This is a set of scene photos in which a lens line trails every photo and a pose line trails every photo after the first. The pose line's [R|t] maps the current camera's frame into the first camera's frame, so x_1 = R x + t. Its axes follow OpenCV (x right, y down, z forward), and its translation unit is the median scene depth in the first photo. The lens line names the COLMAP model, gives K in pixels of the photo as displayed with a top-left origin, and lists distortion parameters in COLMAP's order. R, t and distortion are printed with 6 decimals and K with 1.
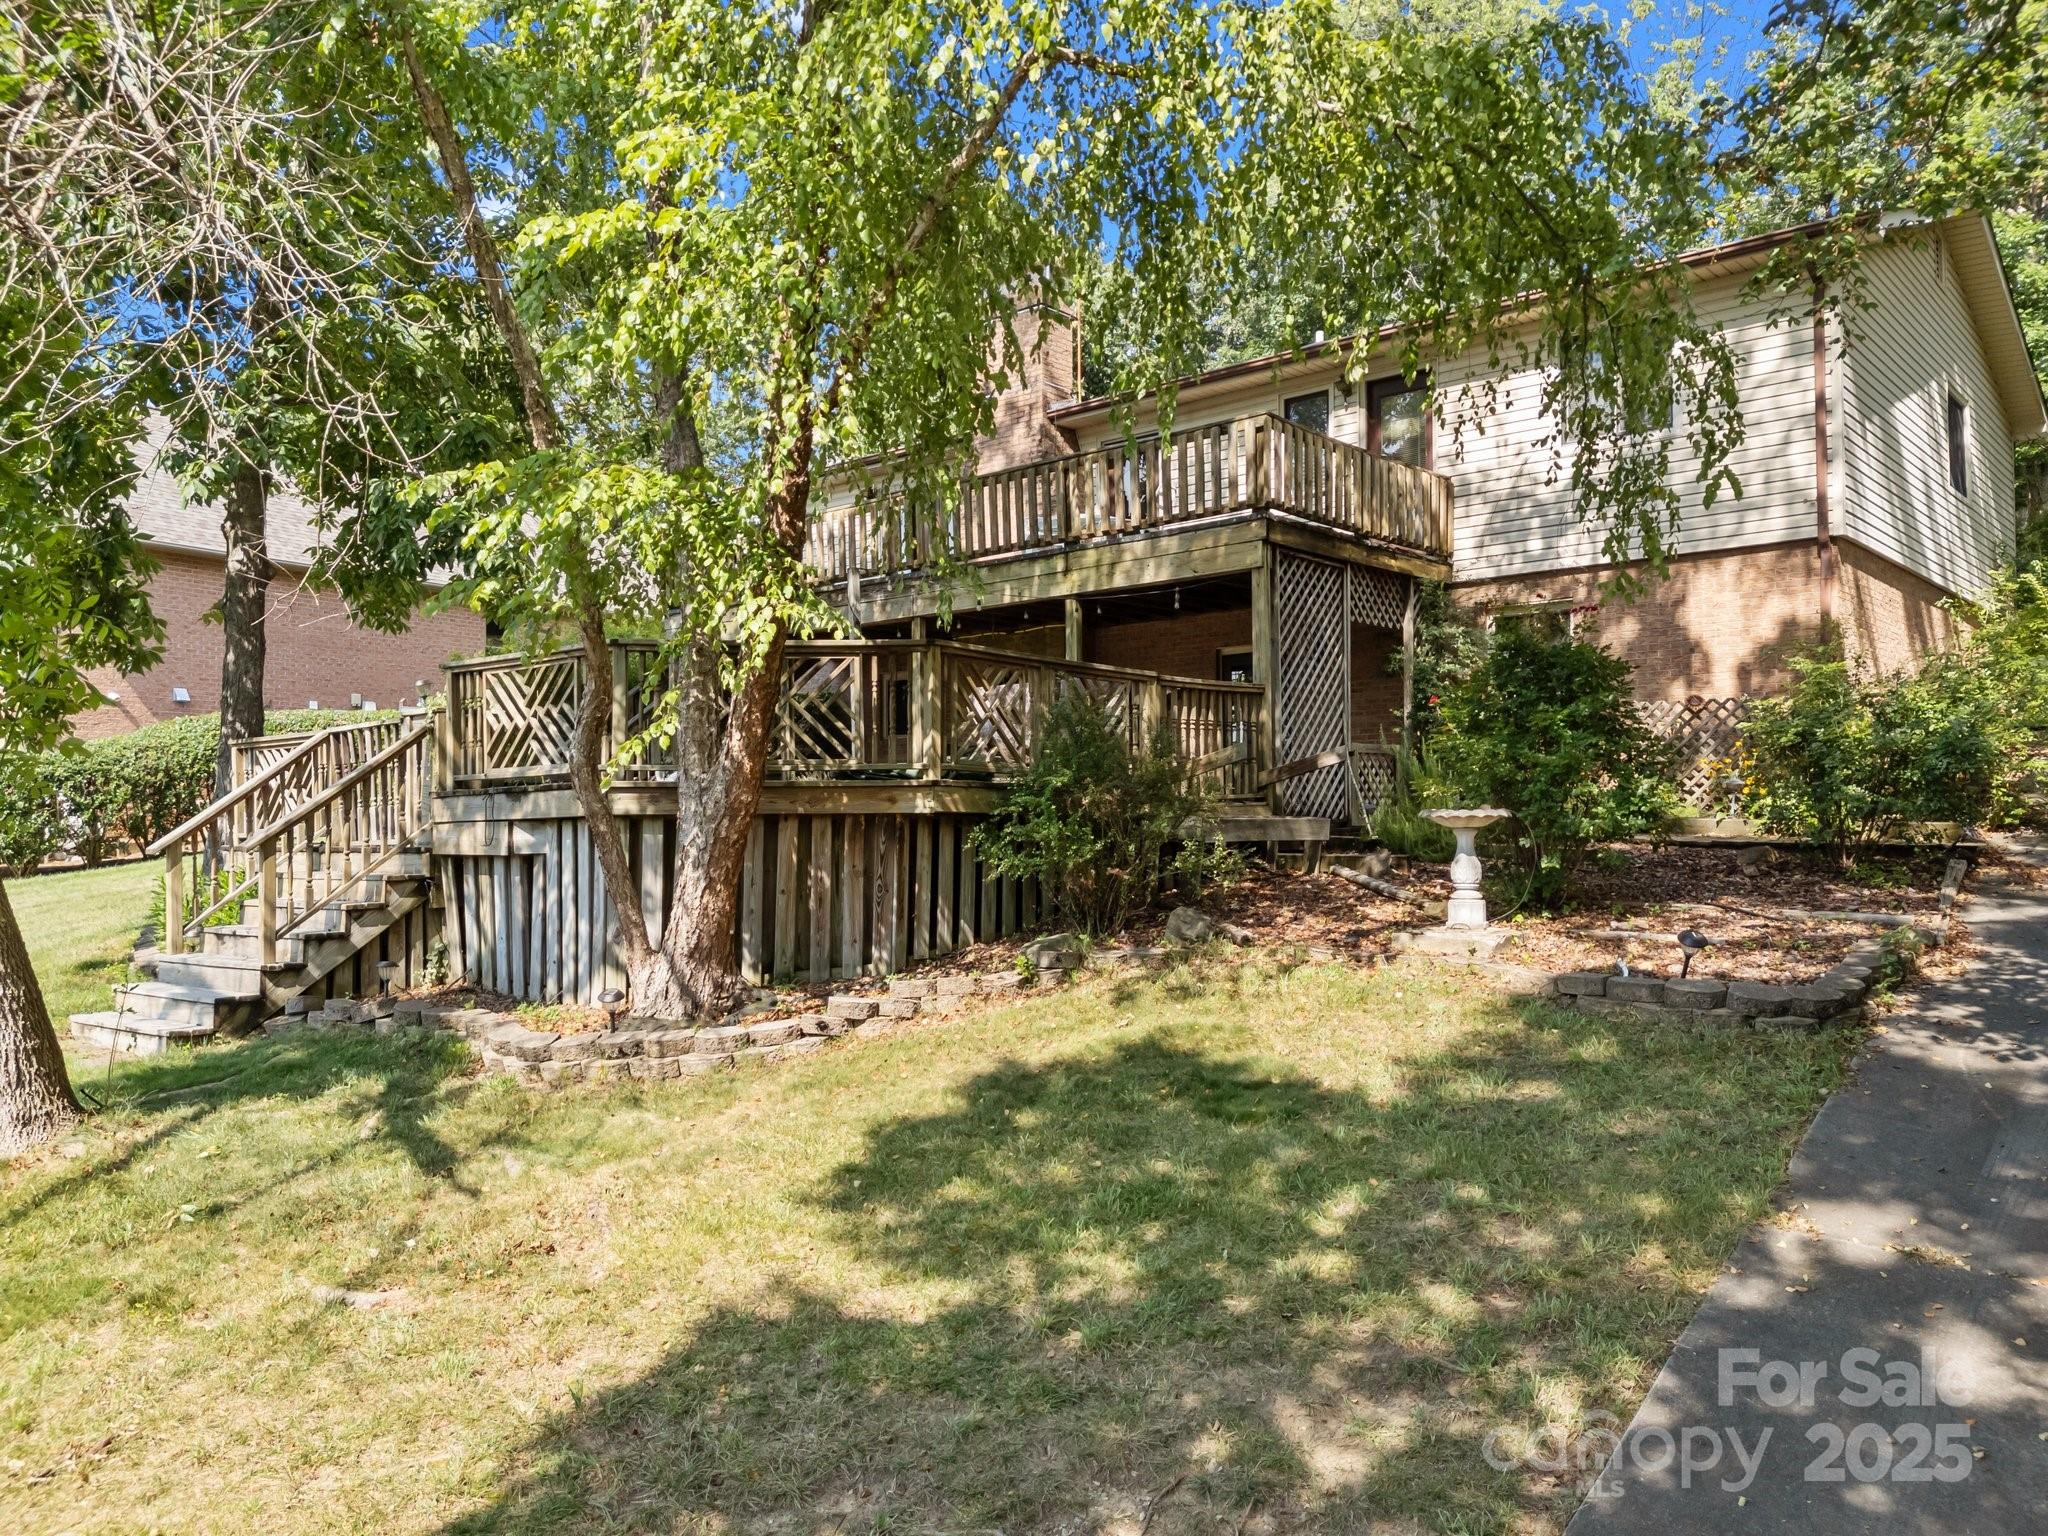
lens RADIAL K [[1546.8, 0, 1024.0], [0, 1546.8, 768.0], [0, 0, 1]] dist [0.124958, -0.127026]
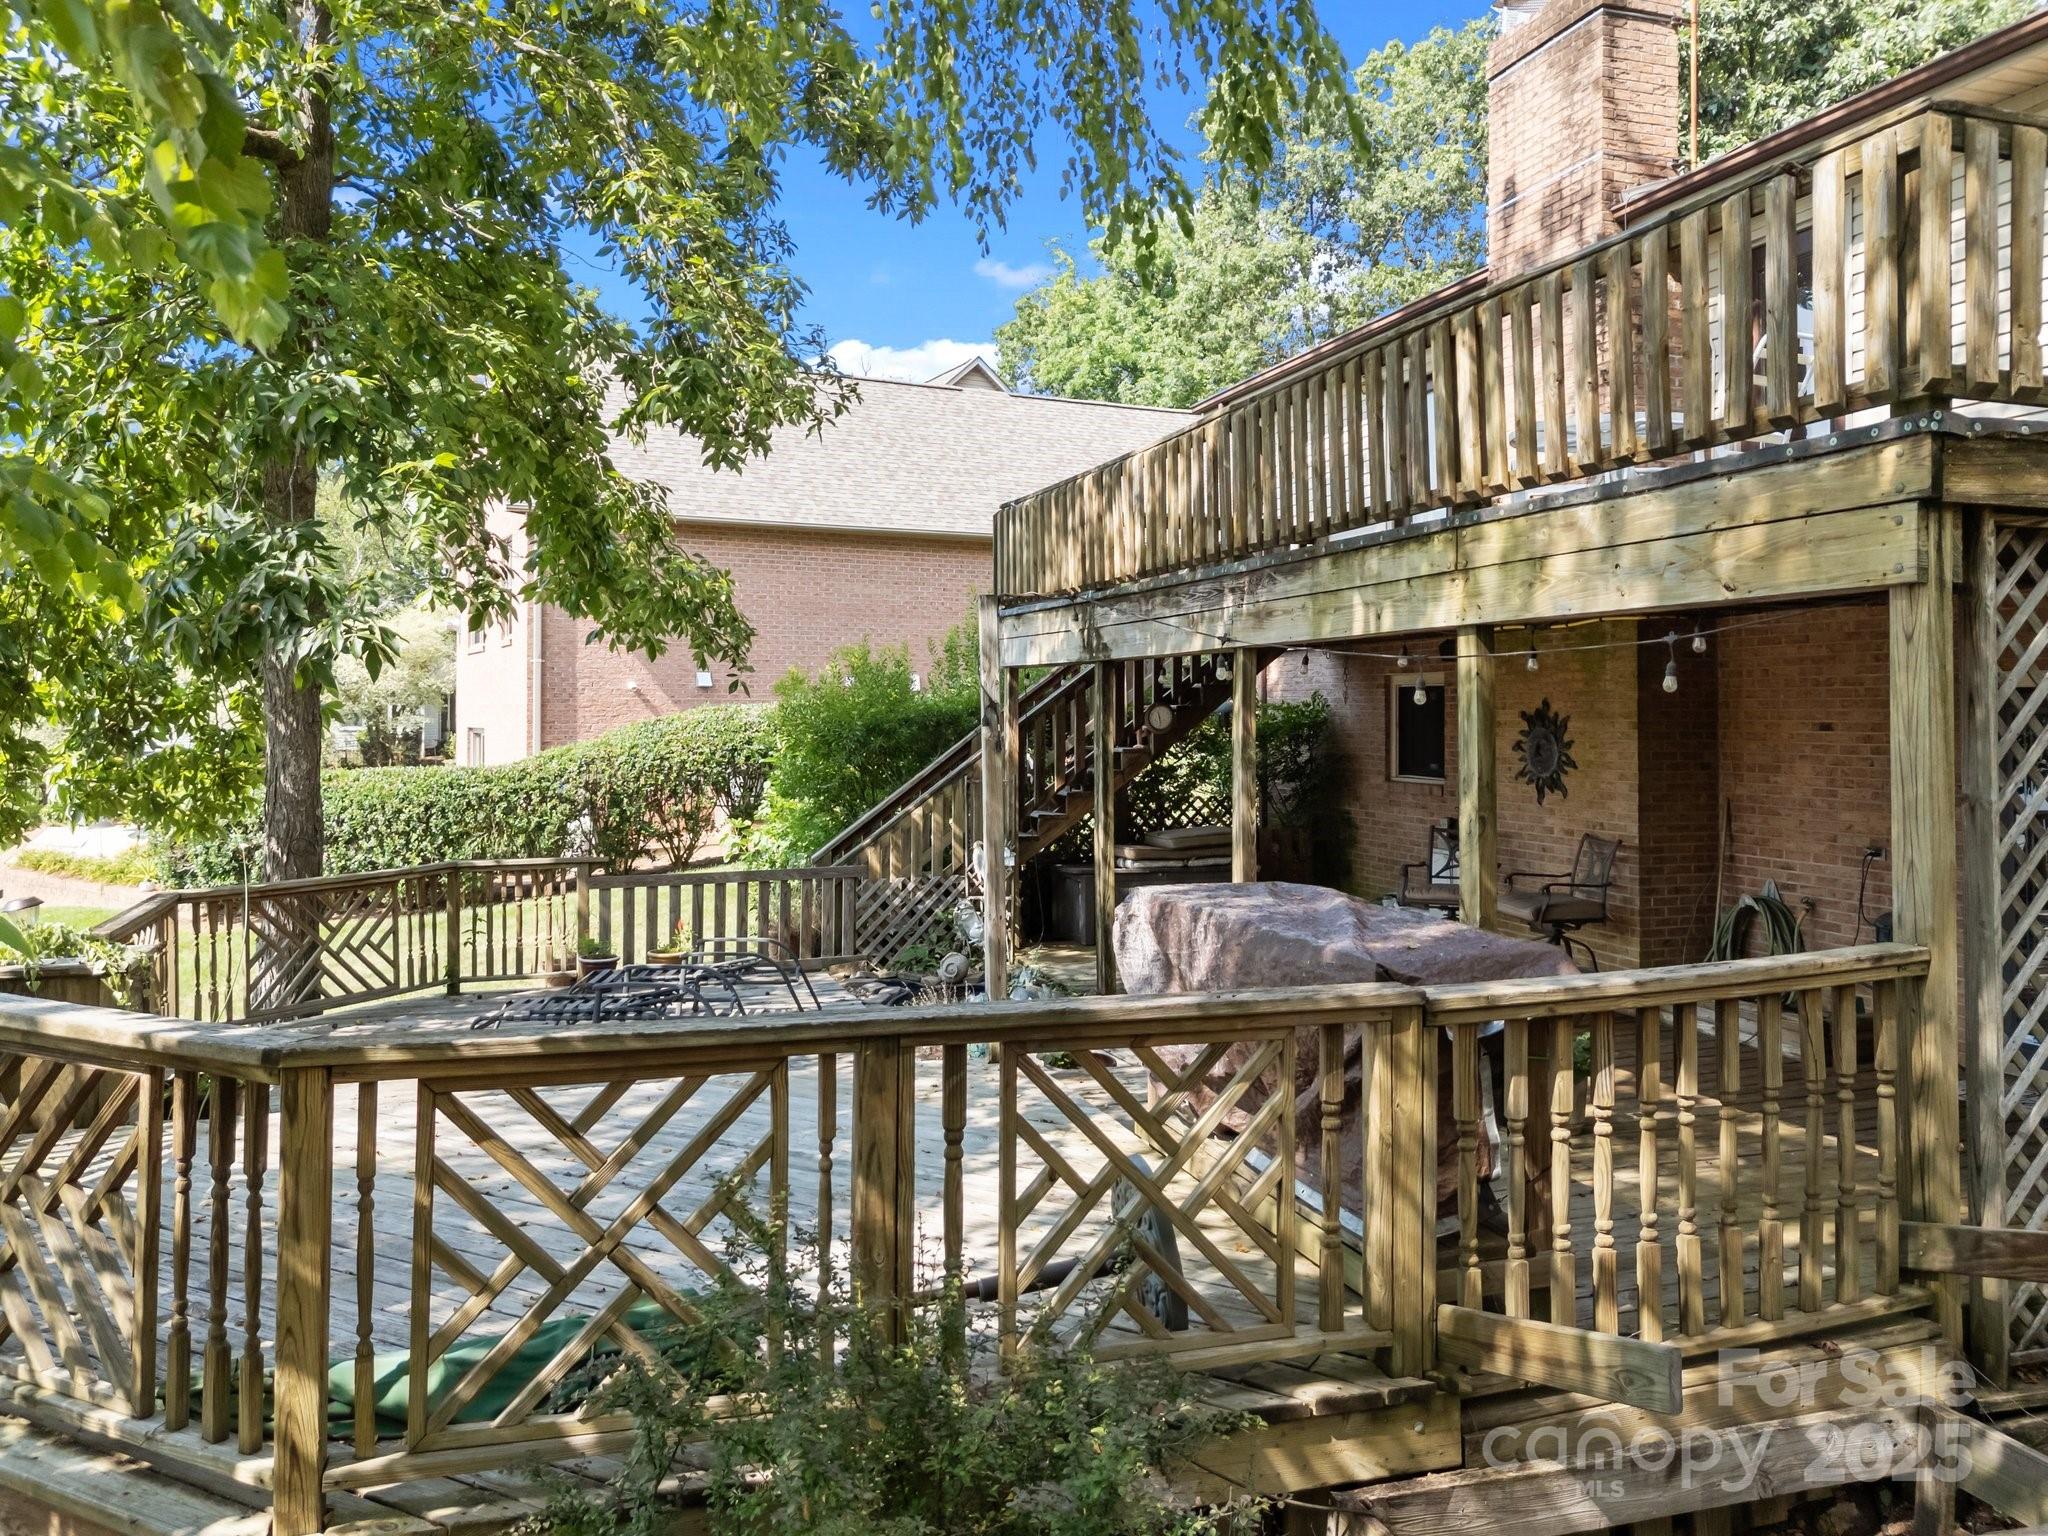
lens RADIAL K [[1546.8, 0, 1024.0], [0, 1546.8, 768.0], [0, 0, 1]] dist [0.124958, -0.127026]
pose [[0.879267, 0.018453, -0.475972, 0.131012], [0.016239, 0.997507, 0.068672, -0.103840], [0.476053, -0.068110, 0.876775, 0.551708]]
